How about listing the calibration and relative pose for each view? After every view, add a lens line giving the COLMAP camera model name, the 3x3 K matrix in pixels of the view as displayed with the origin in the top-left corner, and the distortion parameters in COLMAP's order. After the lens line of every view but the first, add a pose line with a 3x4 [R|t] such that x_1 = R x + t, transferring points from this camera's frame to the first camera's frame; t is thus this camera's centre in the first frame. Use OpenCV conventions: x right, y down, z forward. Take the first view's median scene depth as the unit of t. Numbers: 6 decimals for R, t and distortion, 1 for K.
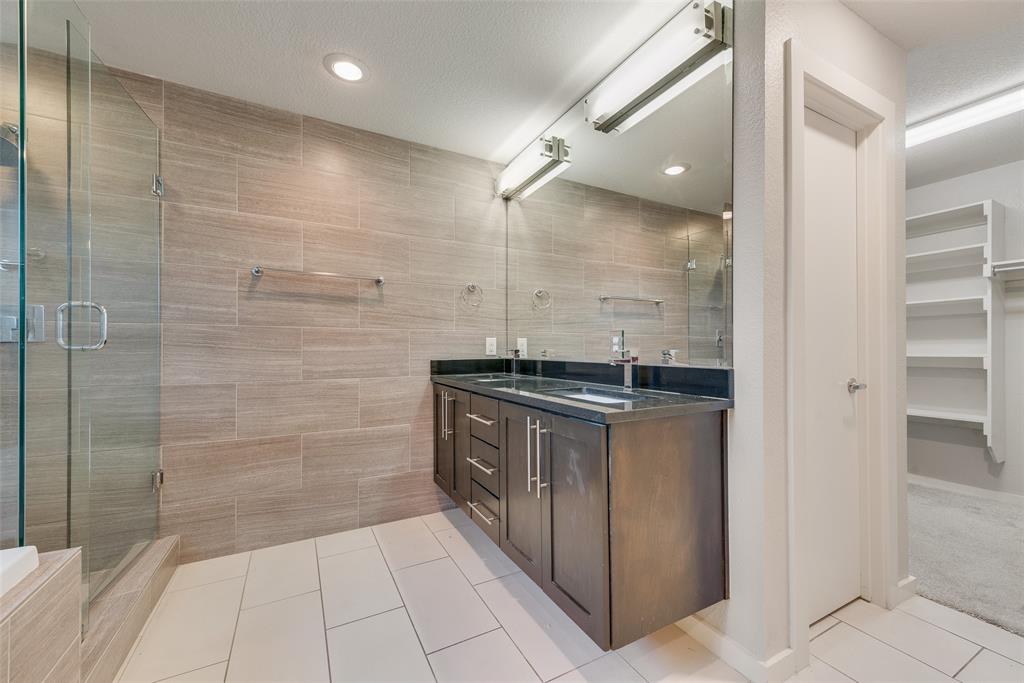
lens RADIAL K [[407.3, 0, 515.3], [0, 407.3, 346.5], [0, 0, 1]] dist [0.012633, -0.002284]
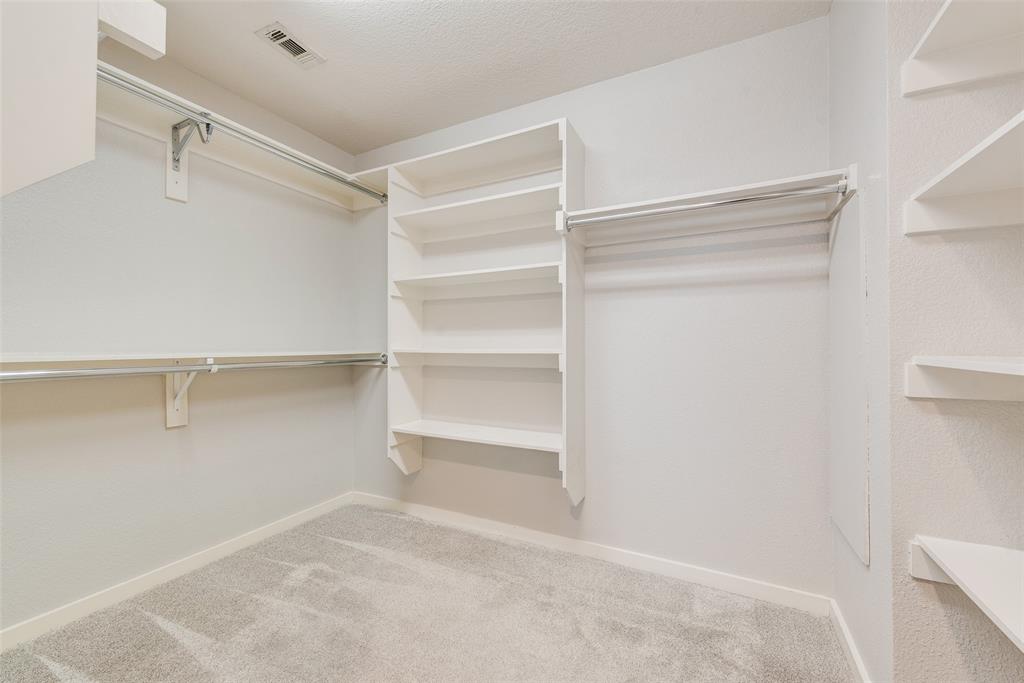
lens RADIAL K [[407.3, 0, 509.4], [0, 407.3, 341.8], [0, 0, 1]] dist [0.012633, -0.002284]
pose [[0.821692, 0.004233, 0.569916, 0.697723], [-0.001943, 0.999987, -0.004627, 0.008546], [-0.569929, 0.002695, 0.821690, 0.507022]]
